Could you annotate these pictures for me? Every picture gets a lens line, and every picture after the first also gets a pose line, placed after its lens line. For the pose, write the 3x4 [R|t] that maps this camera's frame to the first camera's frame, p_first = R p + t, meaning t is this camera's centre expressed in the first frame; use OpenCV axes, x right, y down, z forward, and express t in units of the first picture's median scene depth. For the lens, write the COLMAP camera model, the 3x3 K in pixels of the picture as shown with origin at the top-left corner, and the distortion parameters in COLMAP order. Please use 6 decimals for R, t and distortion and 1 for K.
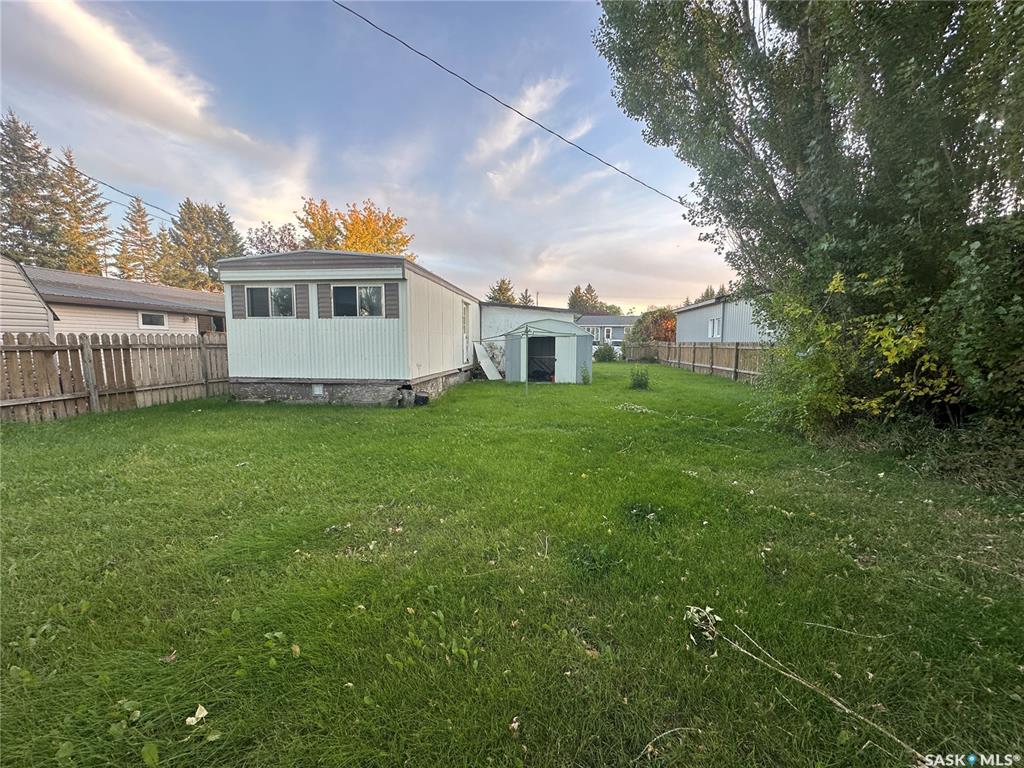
lens RADIAL K [[419.0, 0, 507.9], [0, 419.0, 384.9], [0, 0, 1]] dist [-0.001560, -0.000592]
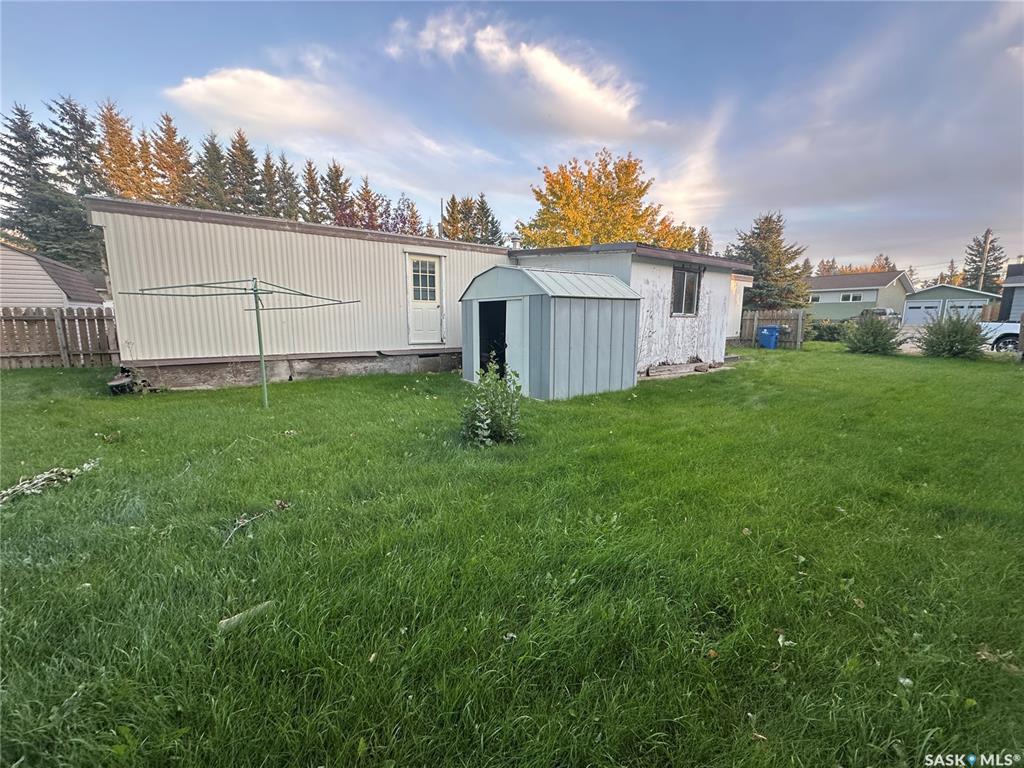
lens RADIAL K [[434.9, 0, 503.8], [0, 434.9, 382.6], [0, 0, 1]] dist [0.008970, -0.000473]
pose [[0.660780, 0.096416, -0.744362, 0.696841], [-0.068979, 0.995319, 0.067689, -0.053687], [0.747404, 0.006618, 0.664337, 0.787687]]
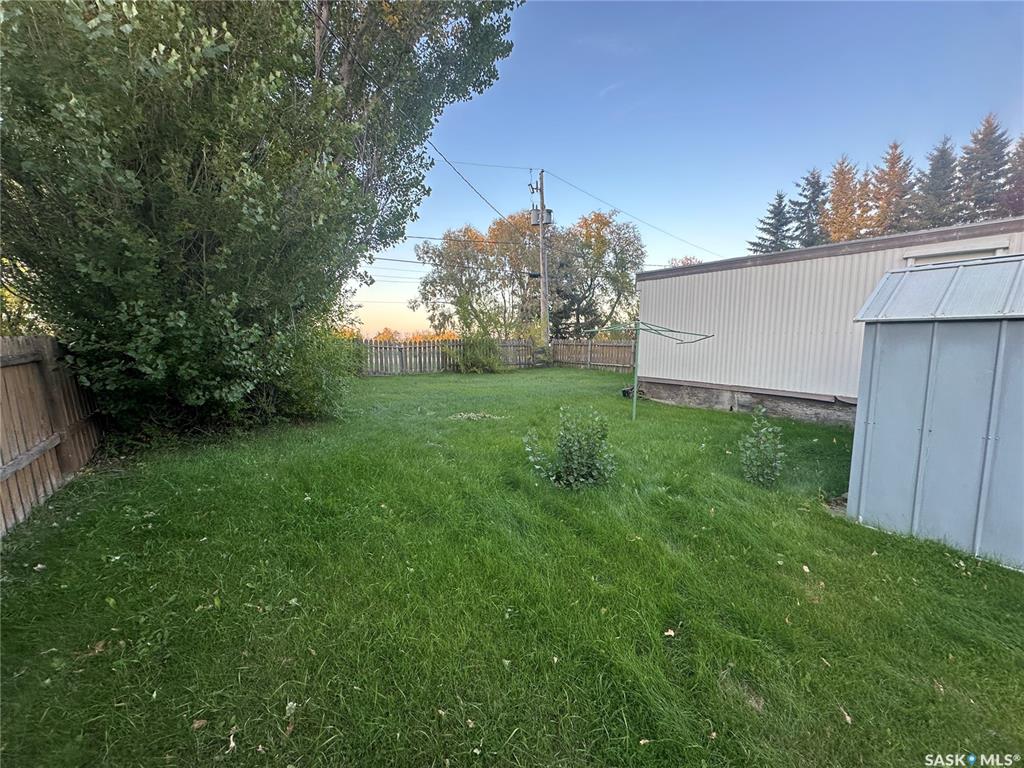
lens RADIAL K [[419.0, 0, 509.5], [0, 419.0, 387.1], [0, 0, 1]] dist [-0.001560, -0.000592]
pose [[-0.754873, 0.053341, -0.653698, 0.667960], [-0.087361, 0.979629, 0.180819, -0.159069], [0.650026, 0.193604, -0.734836, 1.562263]]
